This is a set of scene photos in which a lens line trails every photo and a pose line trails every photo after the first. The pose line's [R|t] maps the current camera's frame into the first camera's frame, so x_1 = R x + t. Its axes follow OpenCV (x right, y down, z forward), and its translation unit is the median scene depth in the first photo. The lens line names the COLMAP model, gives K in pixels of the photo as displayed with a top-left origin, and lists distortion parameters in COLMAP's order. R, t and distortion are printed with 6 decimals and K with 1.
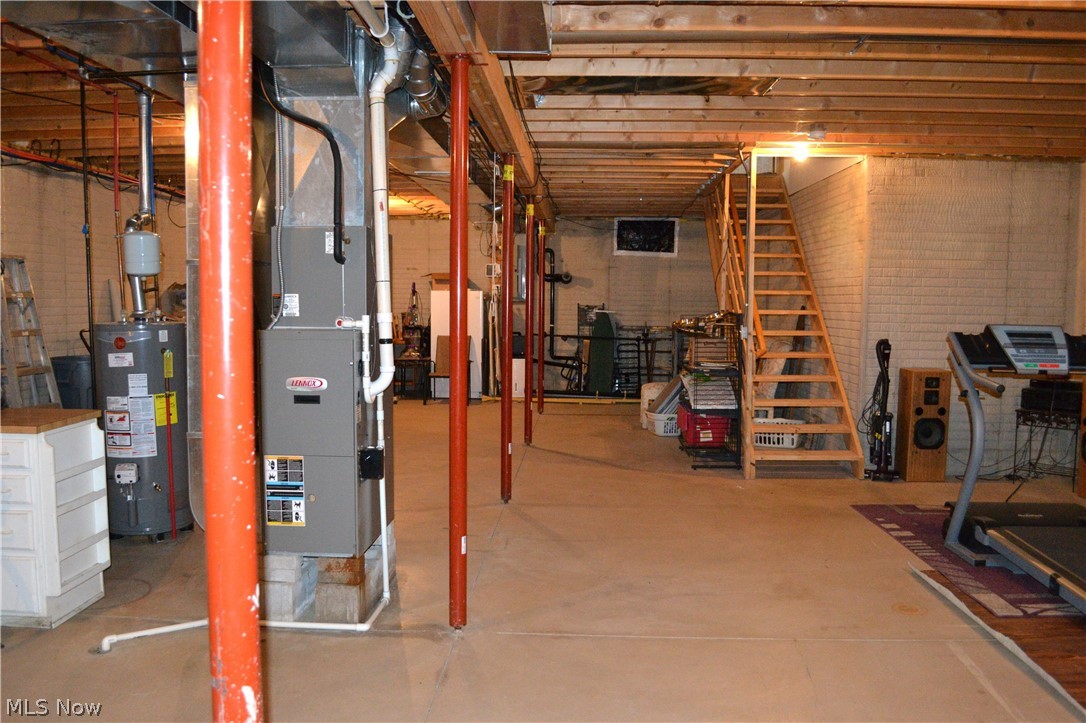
lens RADIAL K [[881.3, 0, 542.6], [0, 881.3, 363.7], [0, 0, 1]] dist [-0.073339, -0.000910]
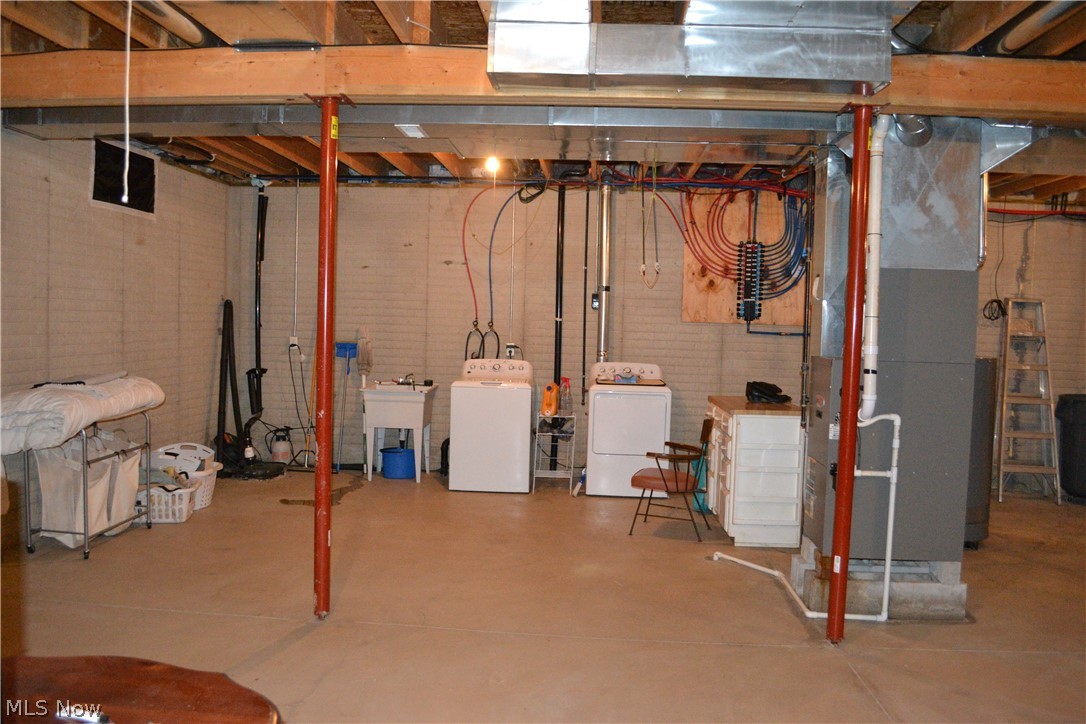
lens RADIAL K [[881.3, 0, 543.2], [0, 881.3, 361.5], [0, 0, 1]] dist [-0.073339, -0.000910]
pose [[0.000549, 0.043491, -0.999054, 0.935715], [-0.111179, 0.992863, 0.043160, -0.040800], [0.993800, 0.111050, 0.005380, 0.607997]]
